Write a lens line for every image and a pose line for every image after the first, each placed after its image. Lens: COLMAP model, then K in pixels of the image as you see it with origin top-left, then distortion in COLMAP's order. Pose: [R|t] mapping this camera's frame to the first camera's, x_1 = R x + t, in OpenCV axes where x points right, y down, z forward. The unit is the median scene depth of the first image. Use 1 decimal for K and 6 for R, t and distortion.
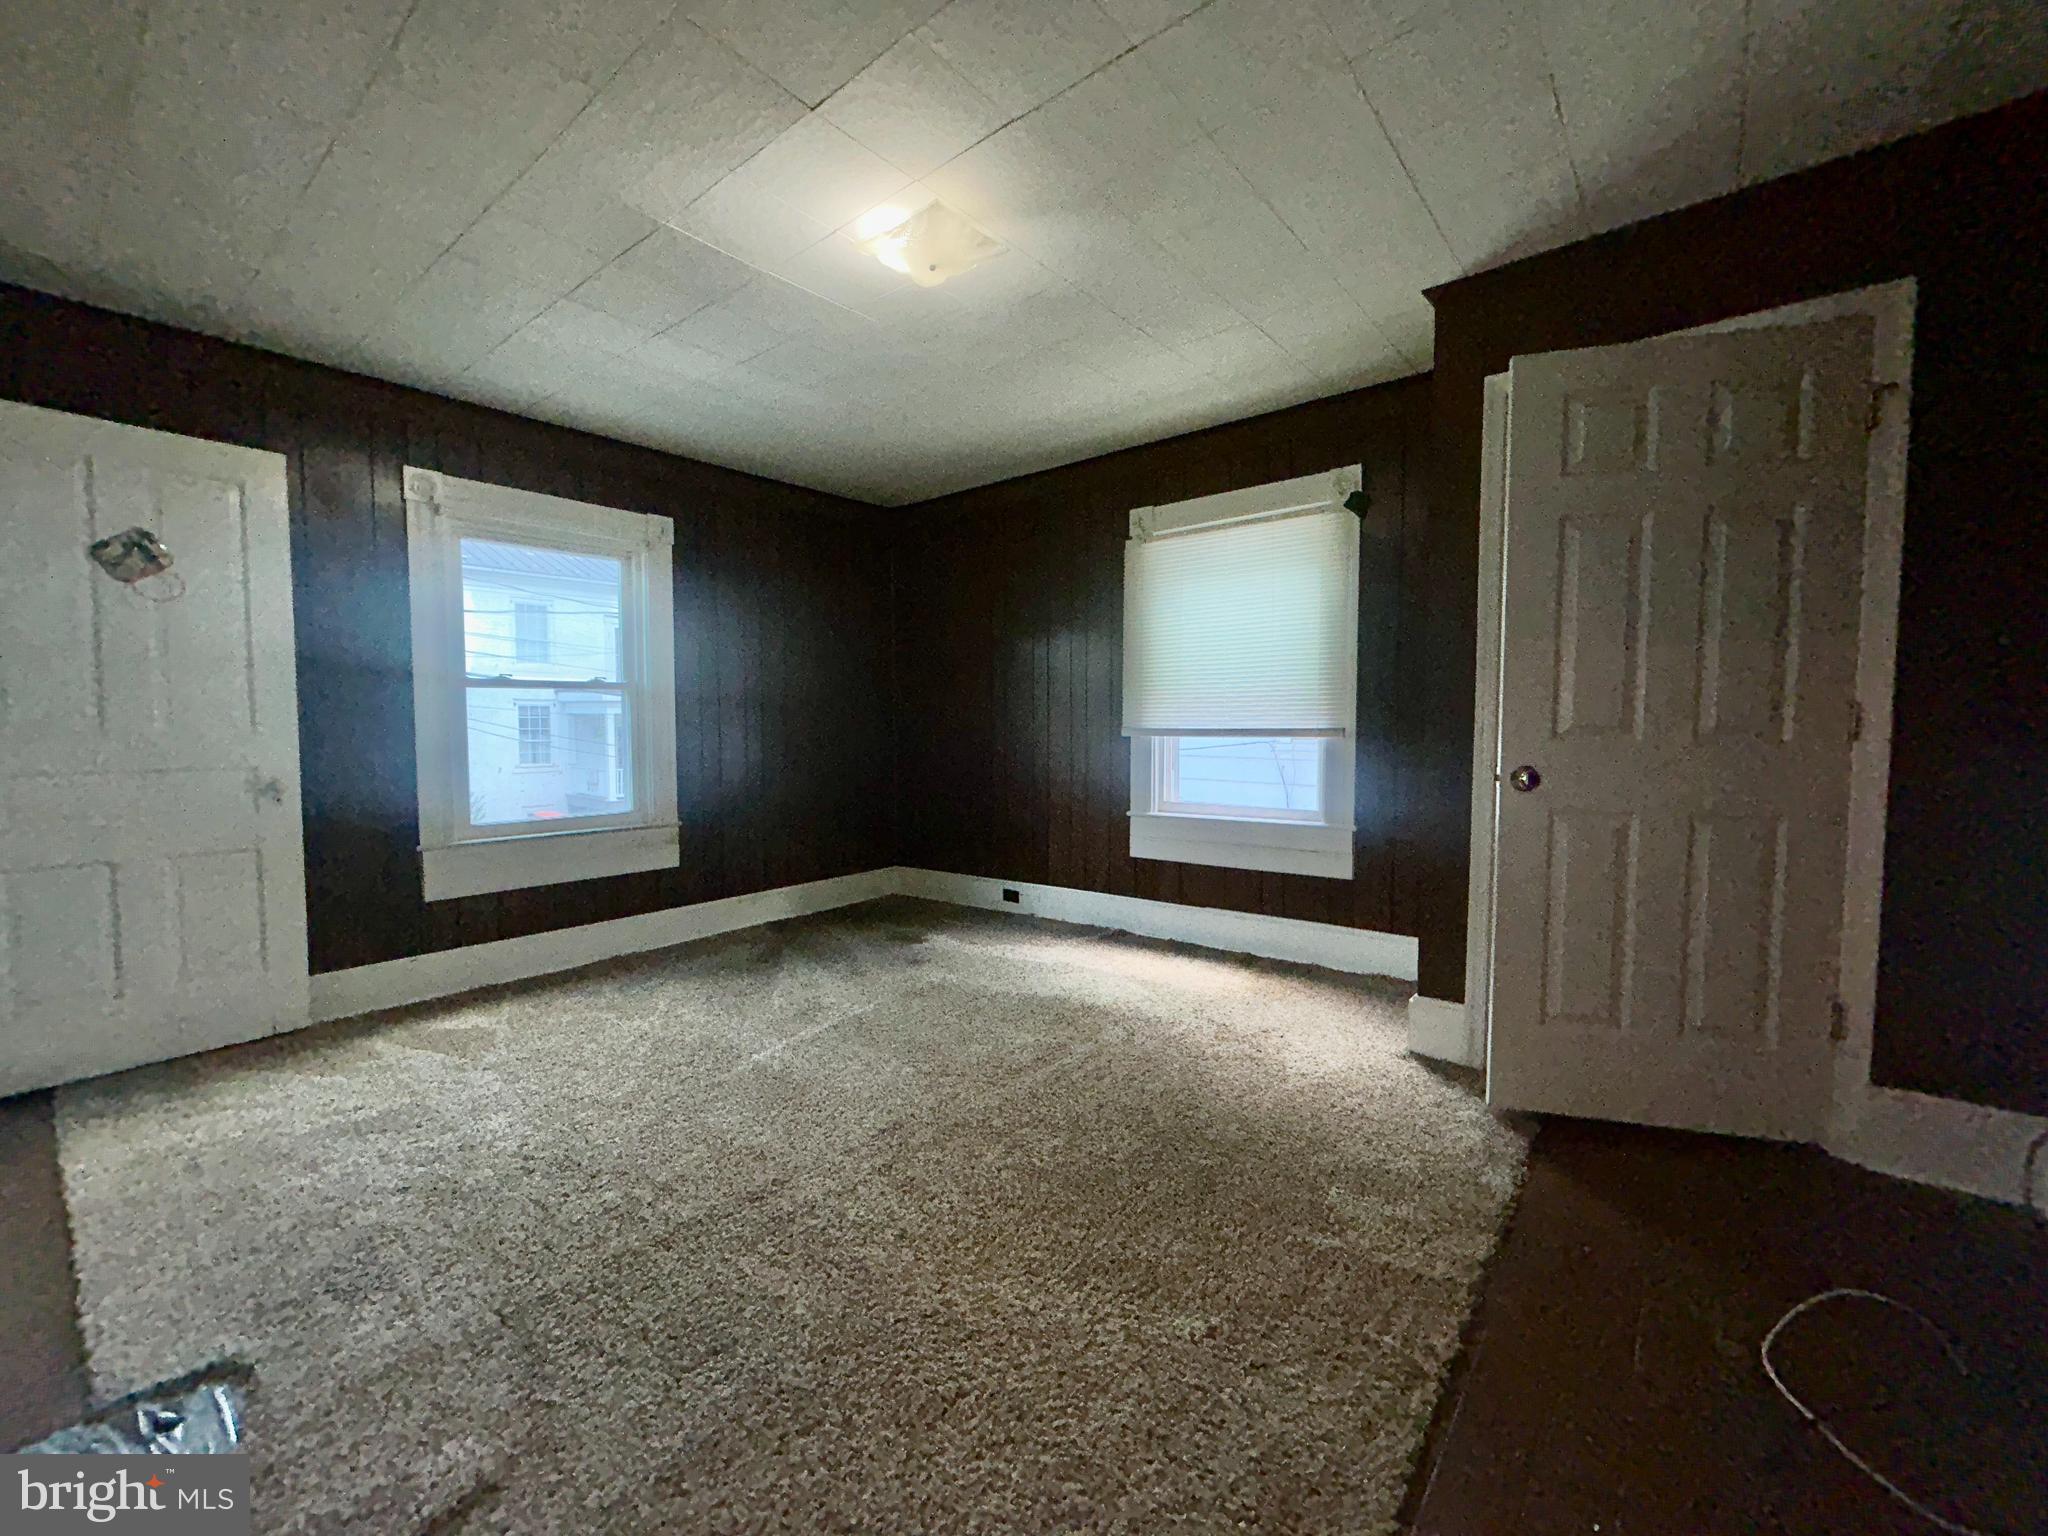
lens RADIAL K [[840.8, 0, 1024.0], [0, 840.8, 768.0], [0, 0, 1]] dist [-0.001224, 0.000002]
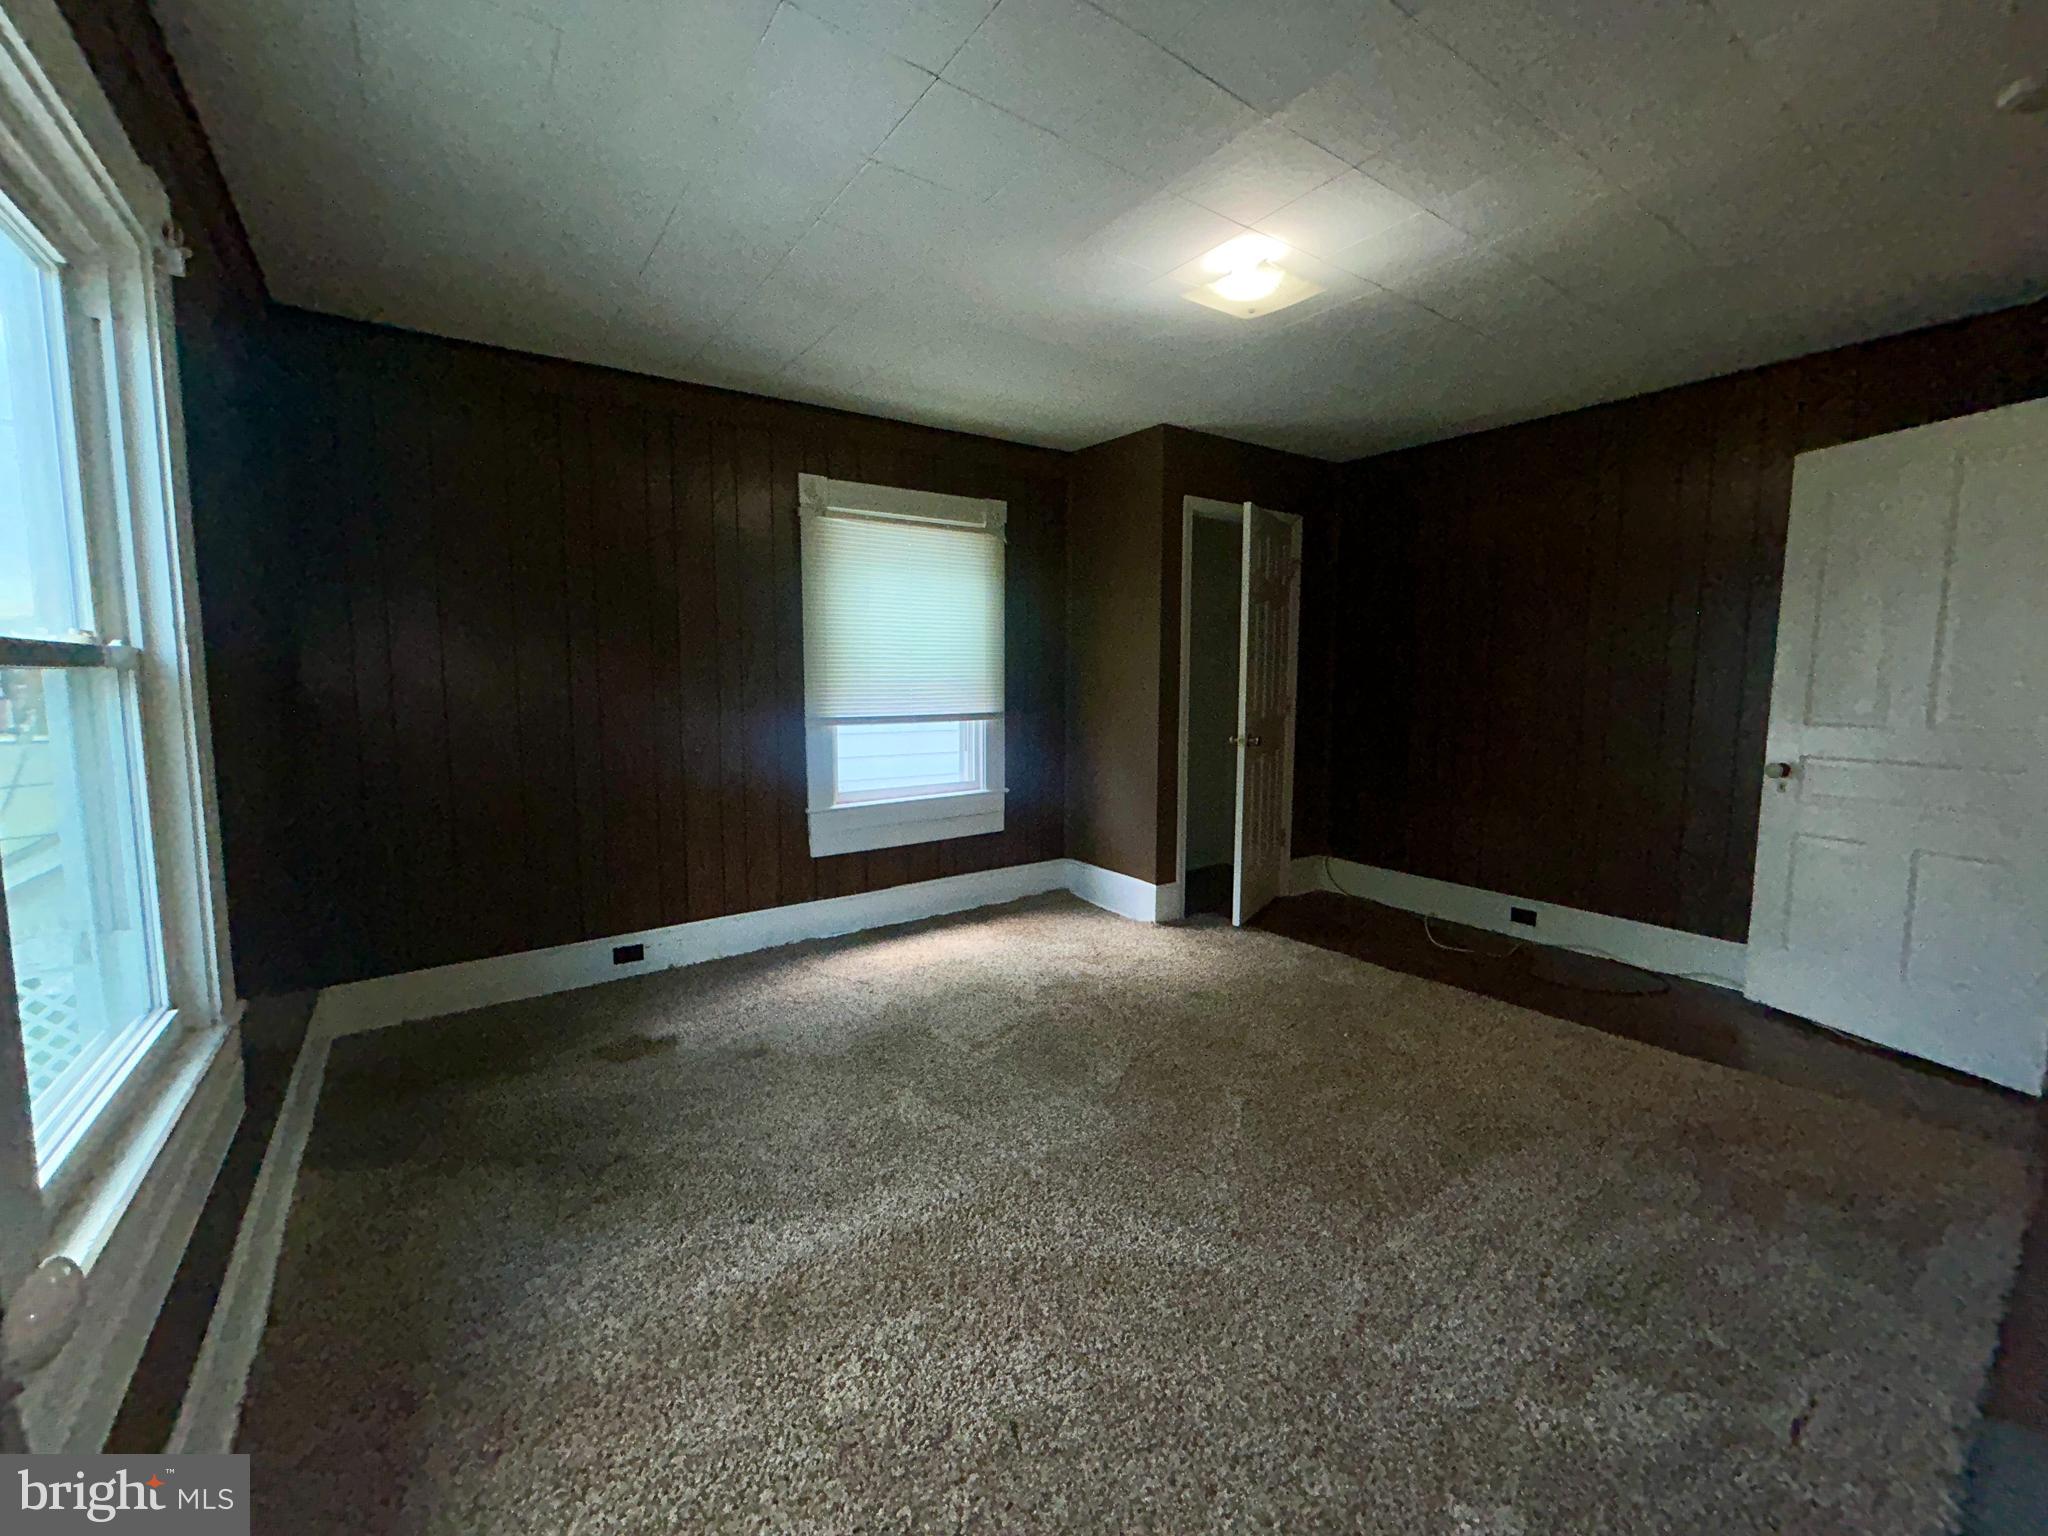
lens RADIAL K [[830.6, 0, 1020.4], [0, 830.6, 767.0], [0, 0, 1]] dist [-0.000089, 0.000578]
pose [[0.267566, -0.097210, 0.958623, -0.761041], [0.054995, 0.994817, 0.085531, -0.065902], [-0.961969, 0.029834, 0.271525, 0.603970]]
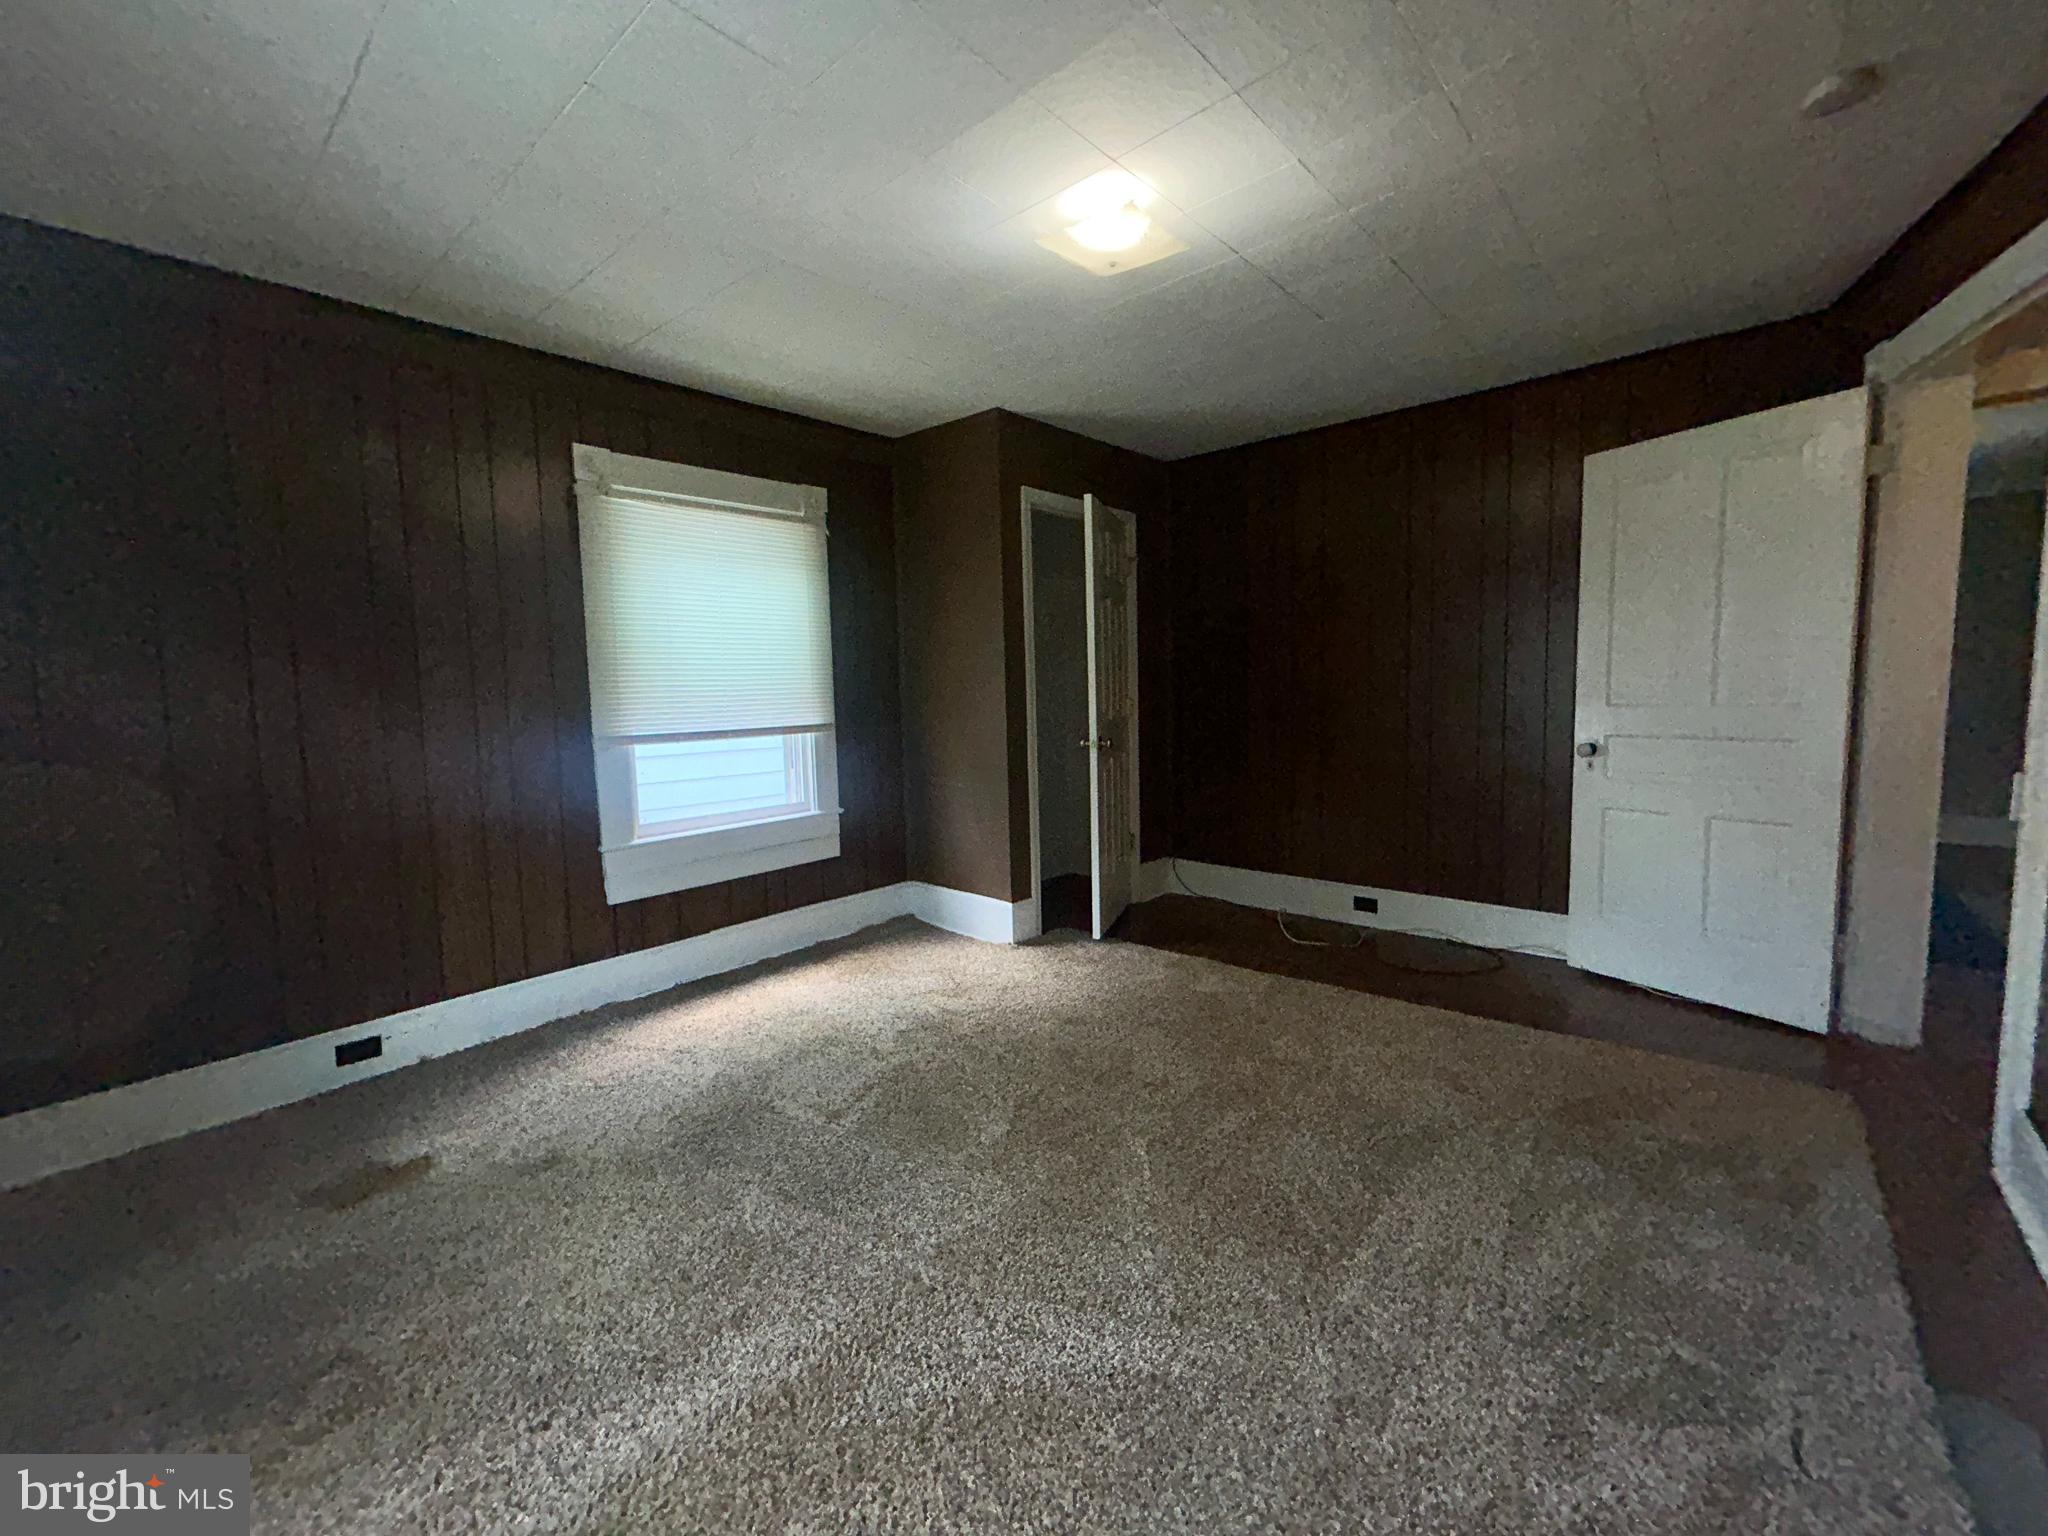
lens RADIAL K [[830.6, 0, 1020.4], [0, 830.6, 767.0], [0, 0, 1]] dist [-0.000089, 0.000578]
pose [[0.044945, -0.088262, 0.995083, -0.674988], [0.084667, 0.992842, 0.084239, -0.057825], [-0.995395, 0.080465, 0.052096, 0.657667]]
